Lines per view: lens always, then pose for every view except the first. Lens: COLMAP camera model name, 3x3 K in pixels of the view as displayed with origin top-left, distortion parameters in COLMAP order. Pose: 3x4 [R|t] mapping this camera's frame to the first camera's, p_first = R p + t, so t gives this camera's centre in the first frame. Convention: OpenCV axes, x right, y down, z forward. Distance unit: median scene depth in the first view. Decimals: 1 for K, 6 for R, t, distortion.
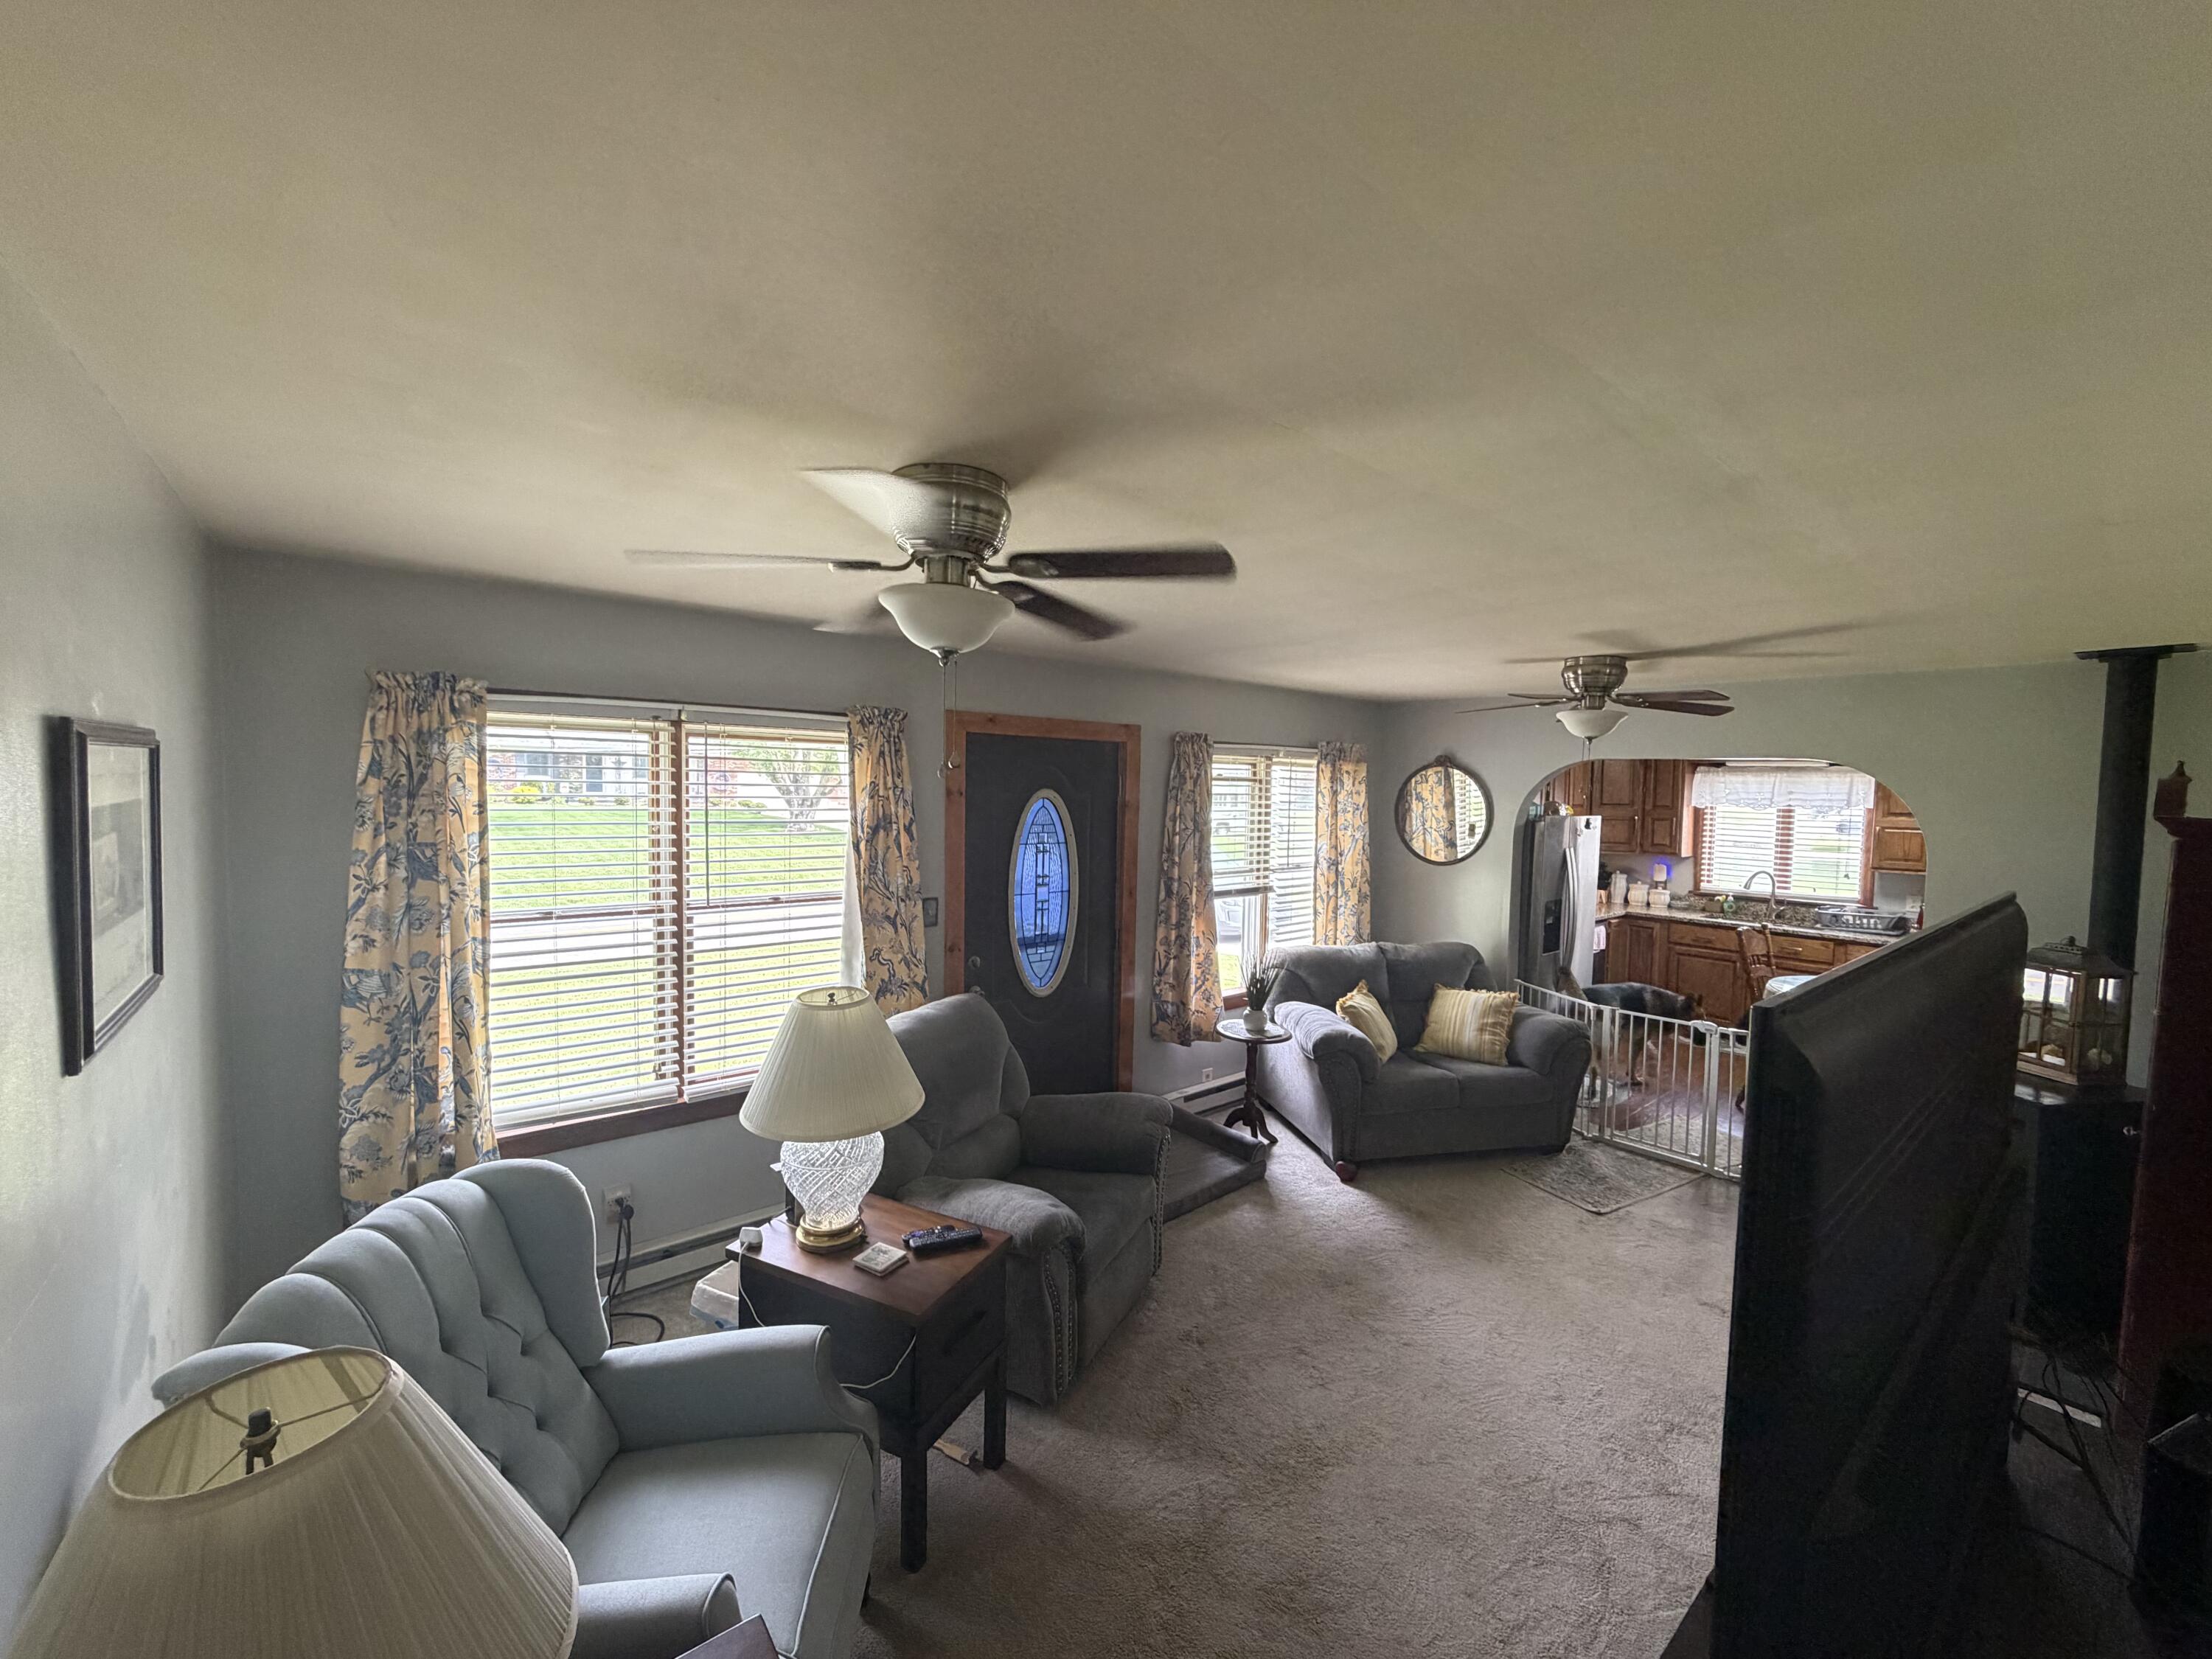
lens RADIAL K [[878.4, 0, 1100.2], [0, 878.4, 827.5], [0, 0, 1]] dist [0.002624, 0.000912]
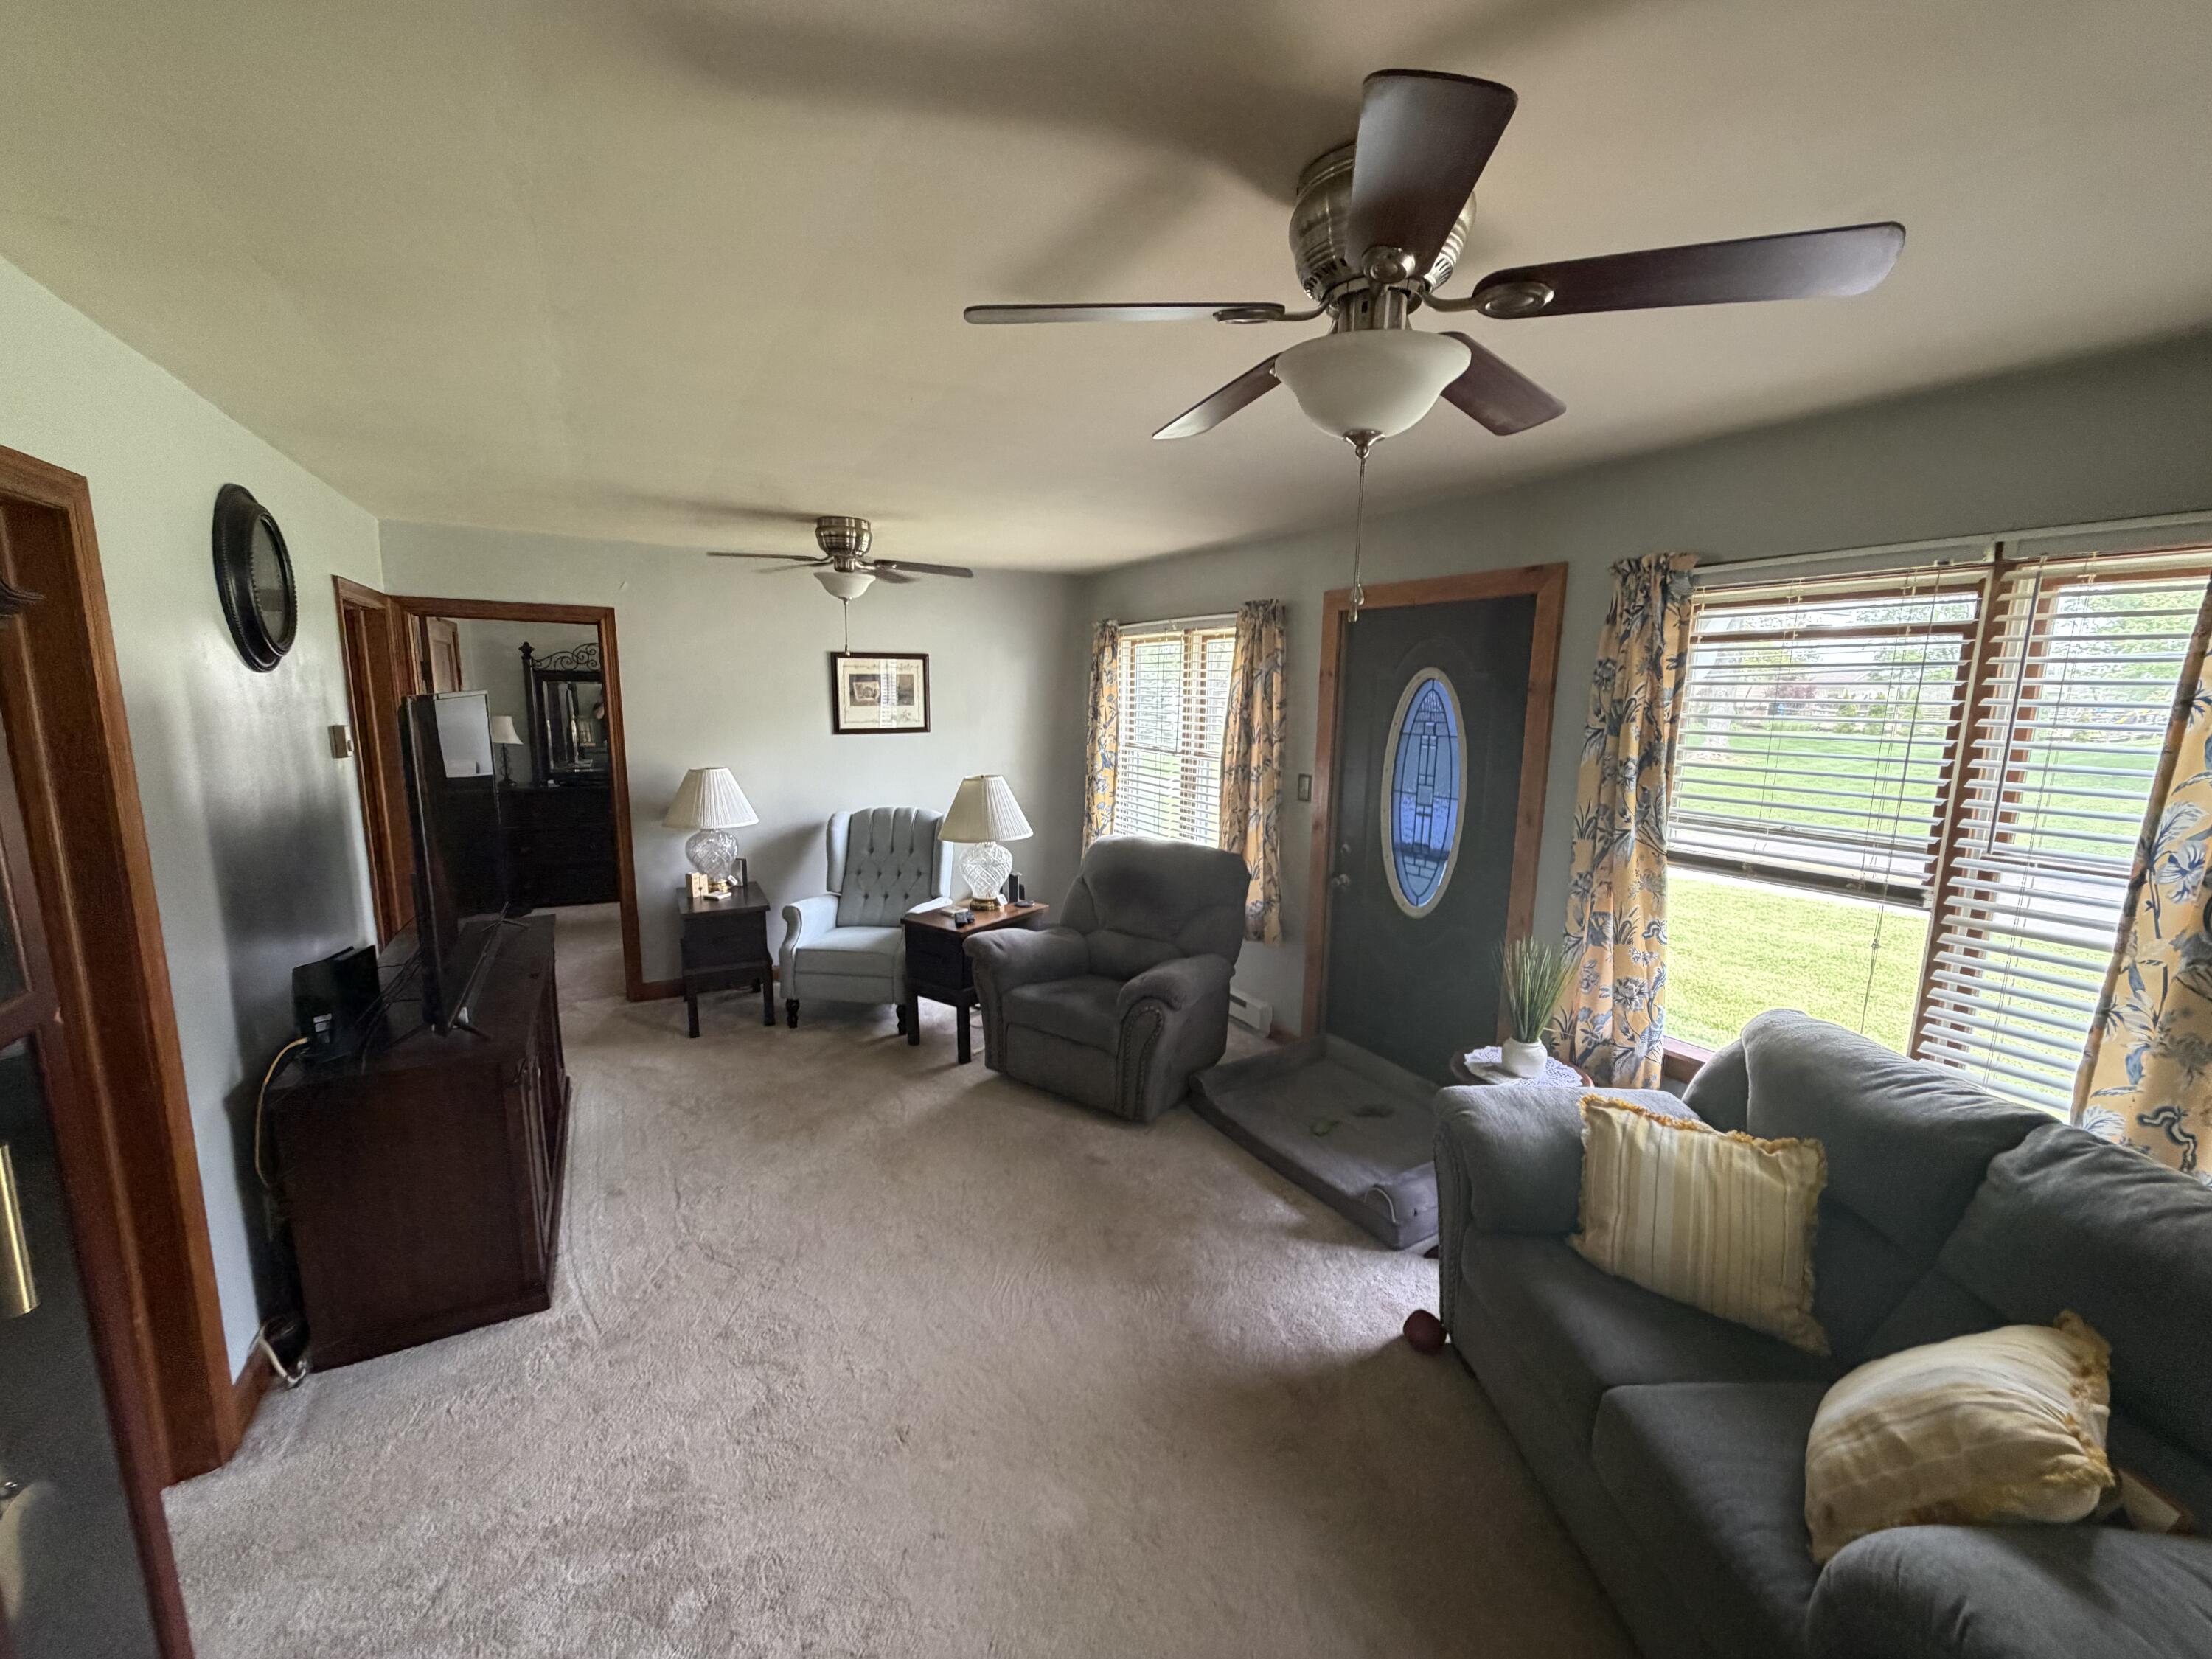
lens RADIAL K [[878.4, 0, 1104.4], [0, 878.4, 828.8], [0, 0, 1]] dist [0.002624, 0.000912]
pose [[-0.172006, 0.138097, -0.975368, 0.809594], [-0.060728, 0.986755, 0.150419, -0.000944], [0.983222, 0.085105, -0.161342, 0.847441]]
